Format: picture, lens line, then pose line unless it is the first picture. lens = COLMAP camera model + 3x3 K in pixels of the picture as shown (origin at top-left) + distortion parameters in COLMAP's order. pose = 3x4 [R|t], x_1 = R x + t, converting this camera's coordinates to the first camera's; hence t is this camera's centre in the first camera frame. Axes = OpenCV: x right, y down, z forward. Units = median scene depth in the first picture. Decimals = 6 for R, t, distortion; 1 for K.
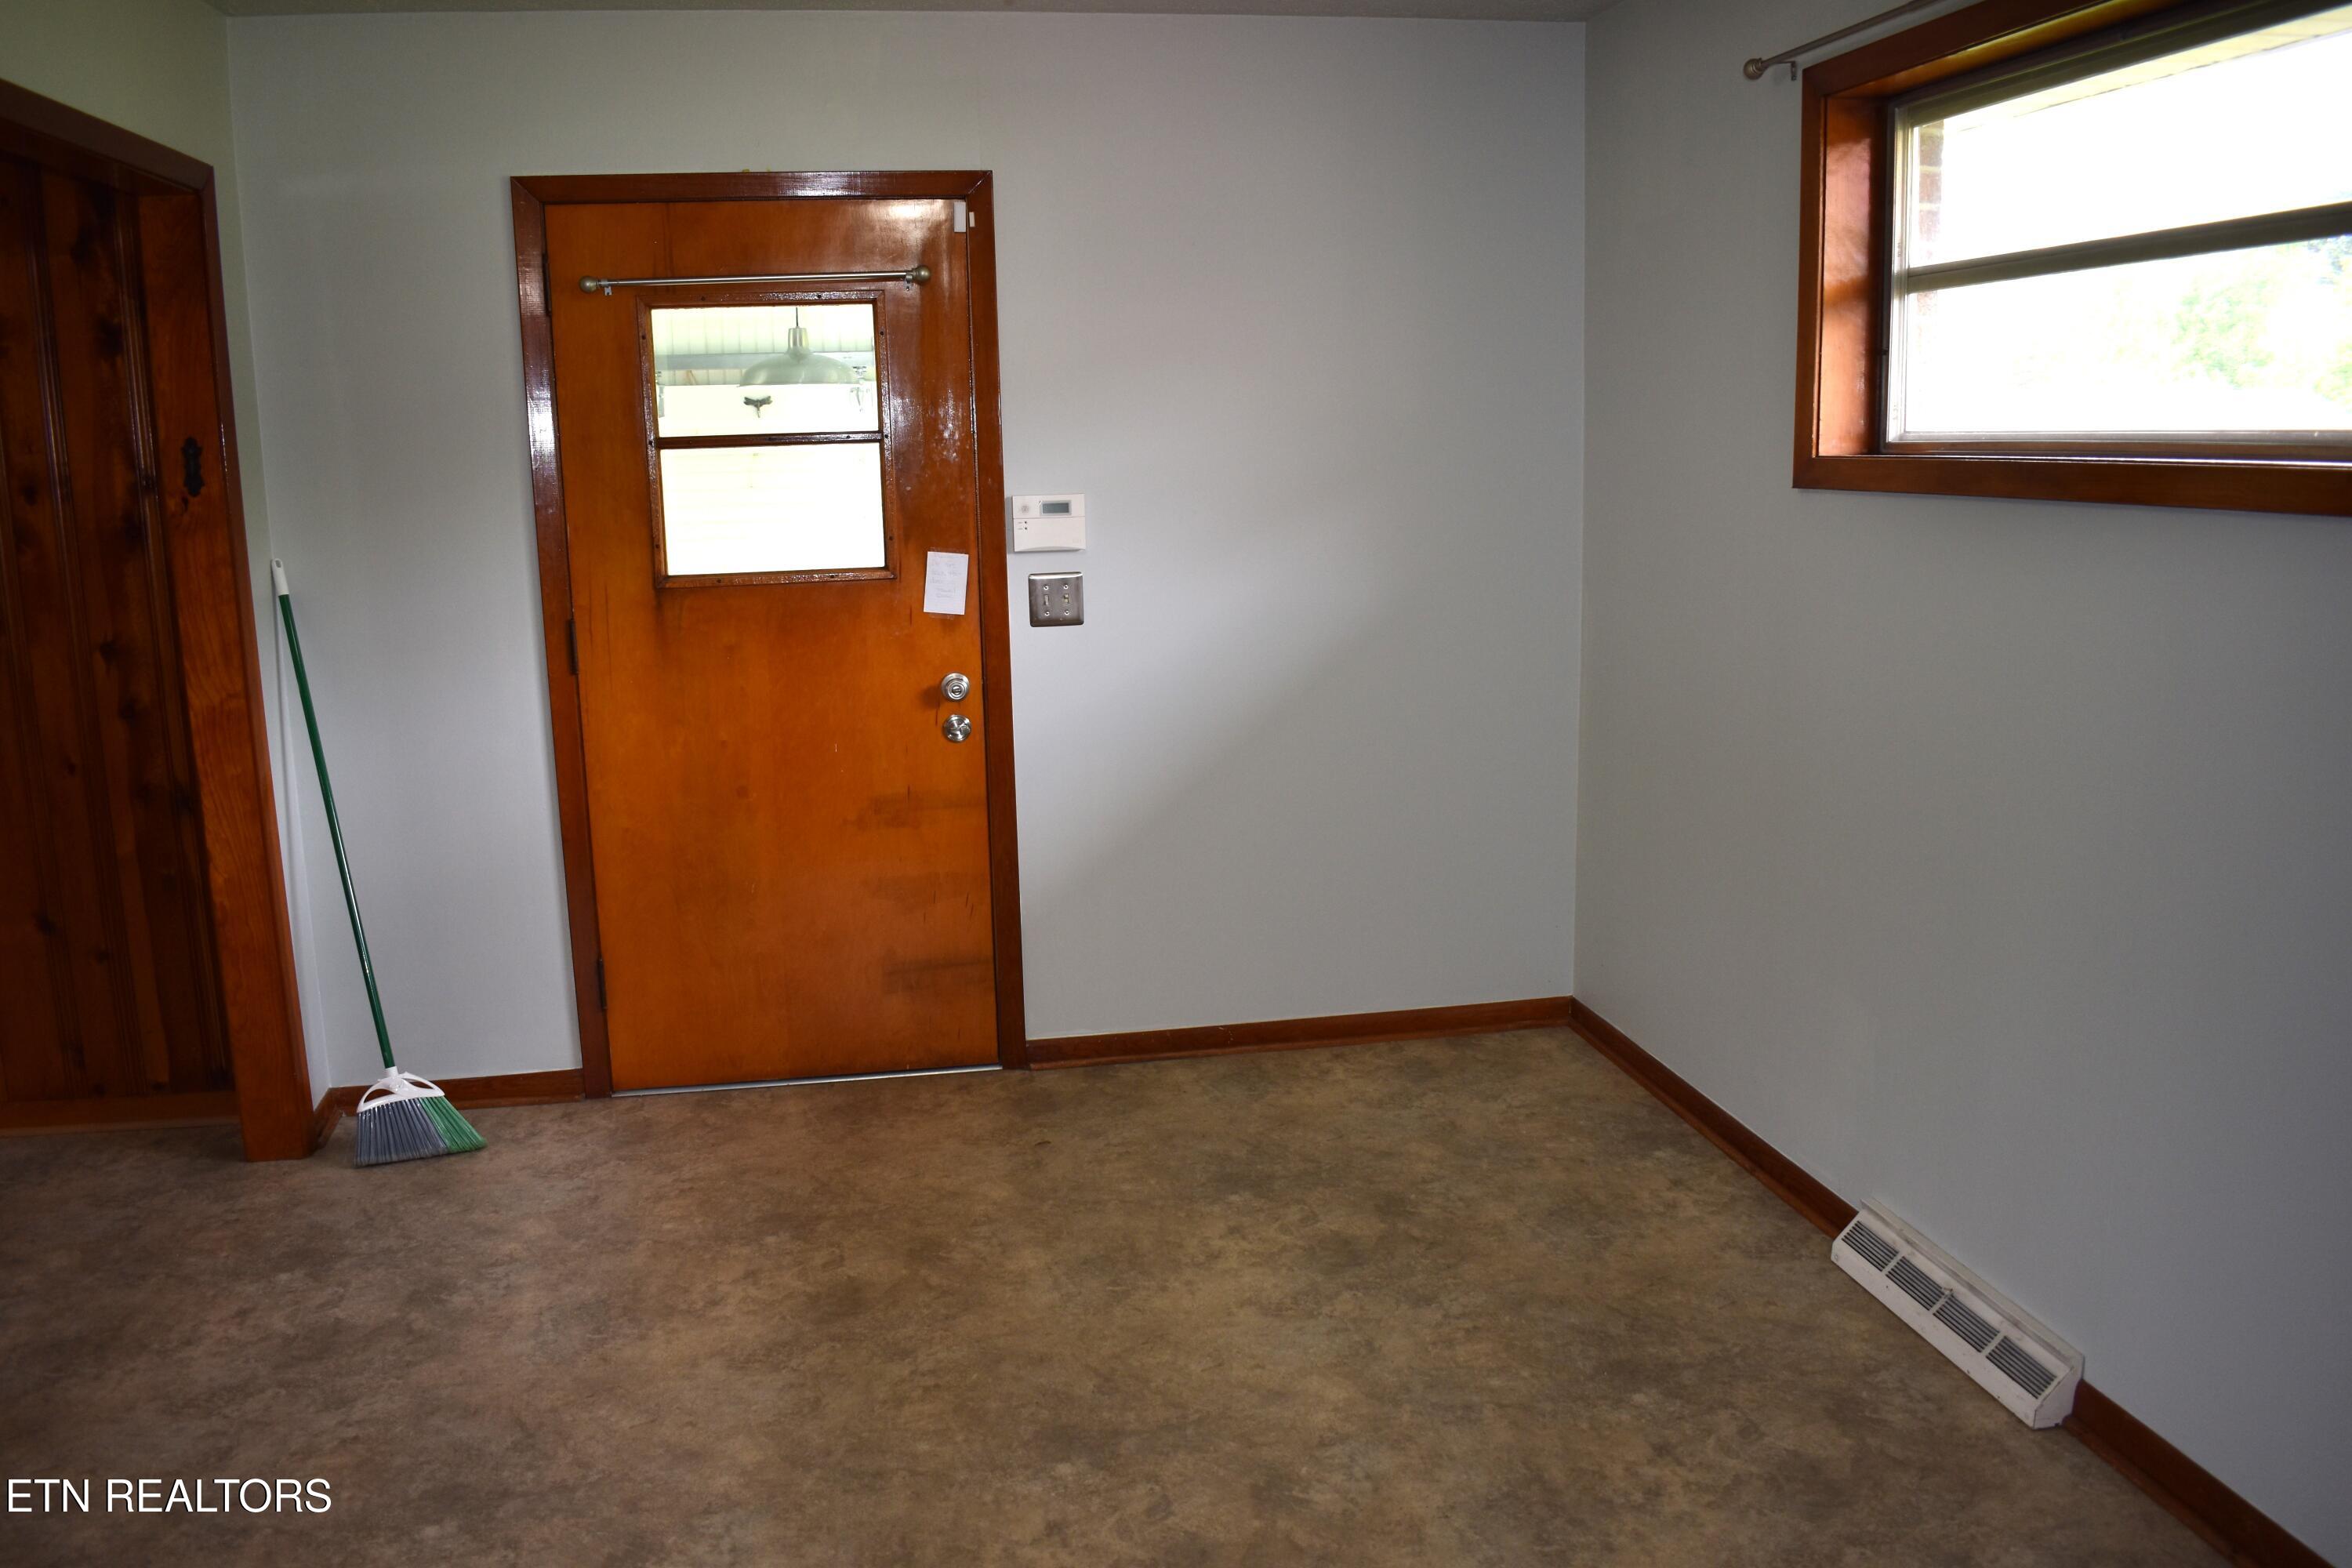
lens RADIAL K [[1842.3, 0, 1162.9], [0, 1842.3, 785.6], [0, 0, 1]] dist [-0.092706, 0.014006]
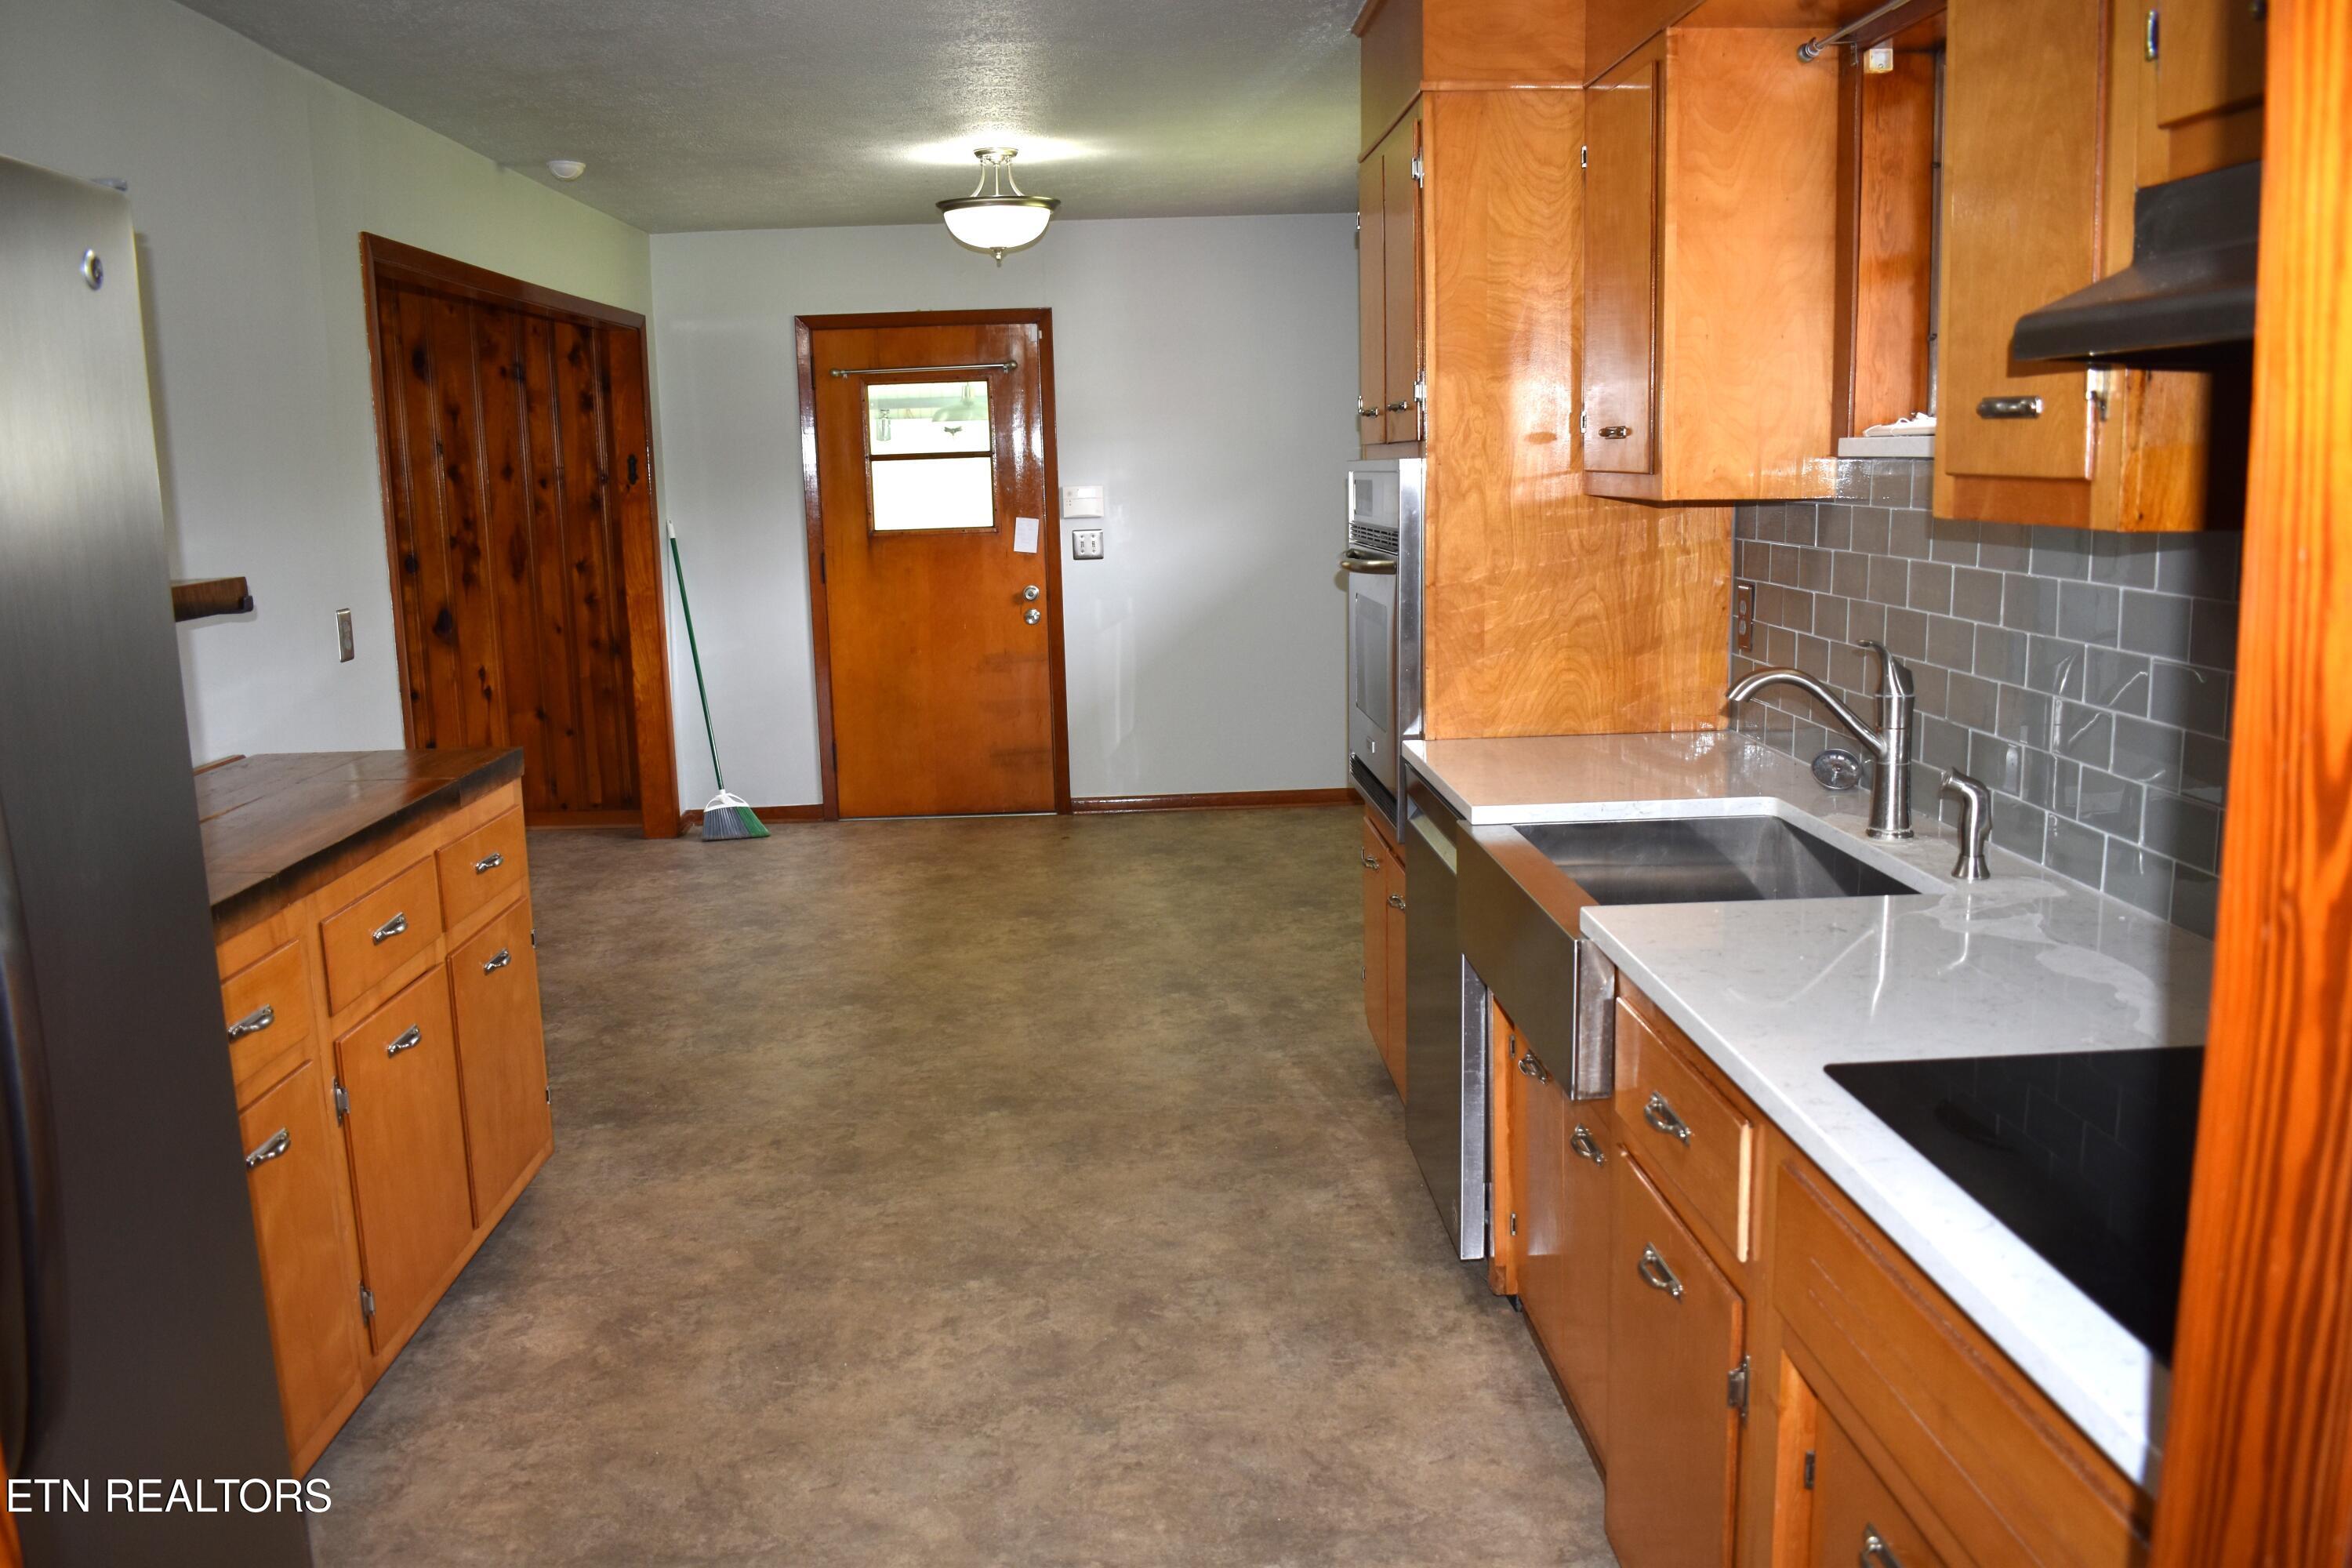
lens RADIAL K [[1842.3, 0, 1188.7], [0, 1842.3, 782.3], [0, 0, 1]] dist [-0.092706, 0.014006]
pose [[0.991273, 0.021069, -0.130127, 0.286037], [-0.021661, 0.999760, -0.003130, 0.137156], [0.130030, 0.005921, 0.991492, -0.782251]]
